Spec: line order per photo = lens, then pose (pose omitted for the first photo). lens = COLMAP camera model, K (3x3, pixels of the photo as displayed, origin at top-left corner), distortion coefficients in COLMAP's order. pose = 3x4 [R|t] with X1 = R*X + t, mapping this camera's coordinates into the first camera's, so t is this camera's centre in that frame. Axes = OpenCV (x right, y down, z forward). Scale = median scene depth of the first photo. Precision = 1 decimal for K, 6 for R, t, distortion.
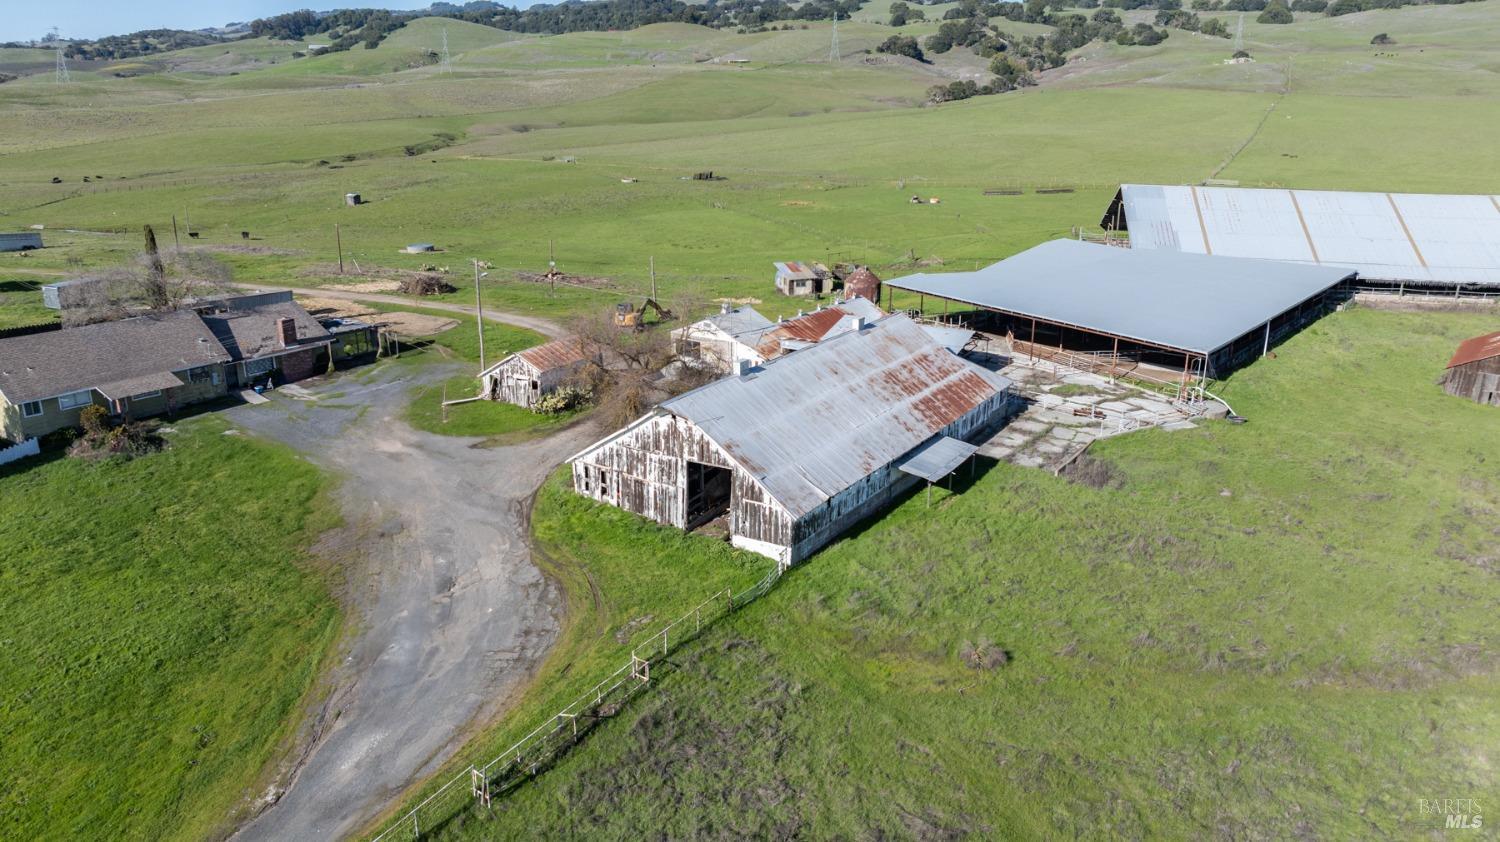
lens RADIAL K [[1052.9, 0, 750.0], [0, 1052.9, 421.0], [0, 0, 1]] dist [-0.083272, 0.103029]
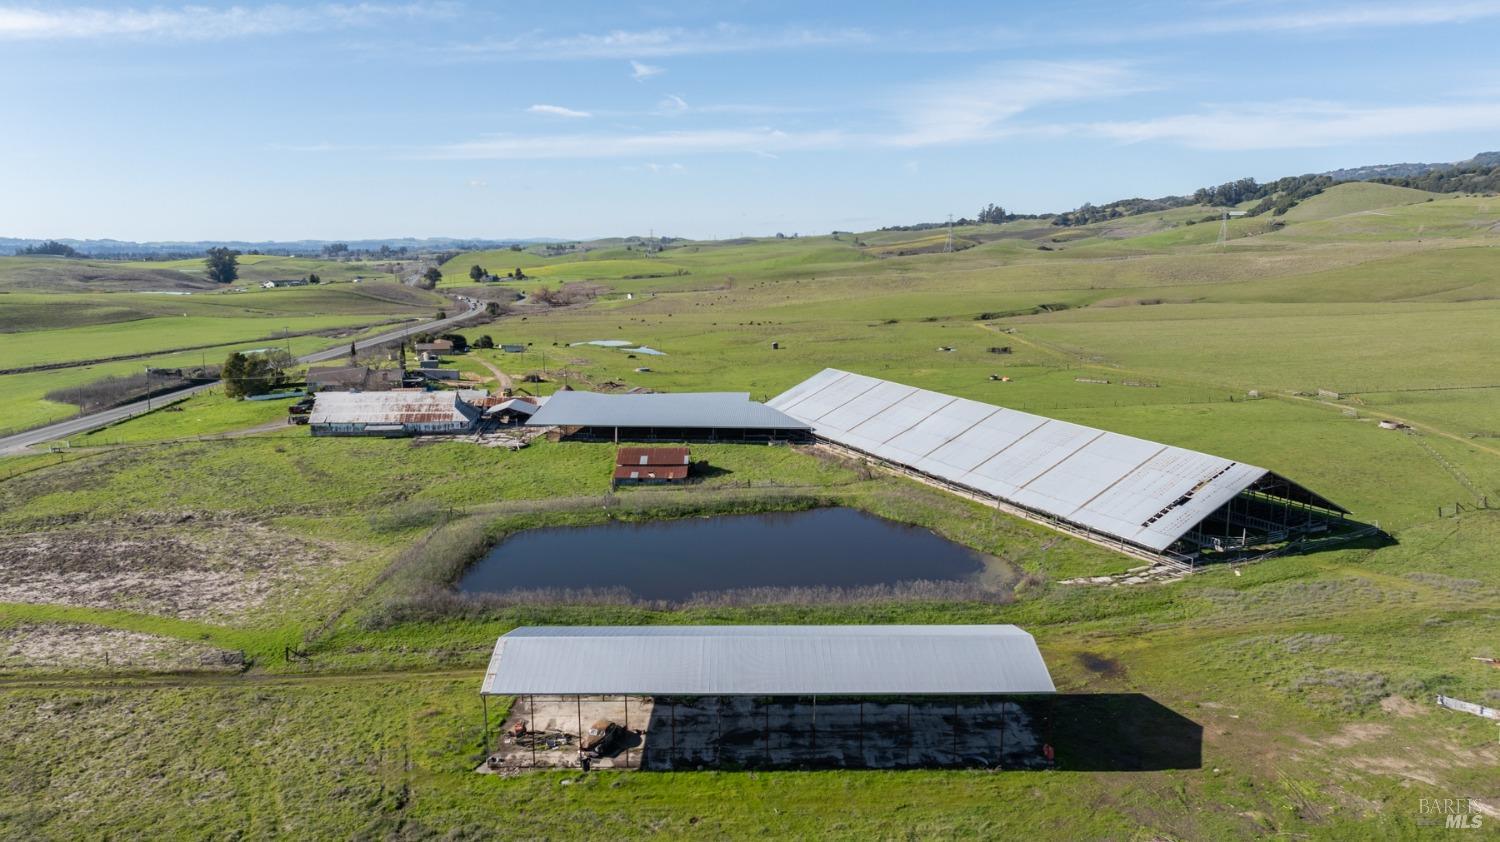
lens RADIAL K [[1056.4, 0, 750.0], [0, 1056.4, 421.0], [0, 0, 1]] dist [-0.057005, 0.071464]
pose [[0.617044, 0.130565, -0.776021, 0.260798], [-0.238903, 0.970678, -0.026645, -0.012657], [0.749788, 0.201834, 0.630144, -0.013894]]
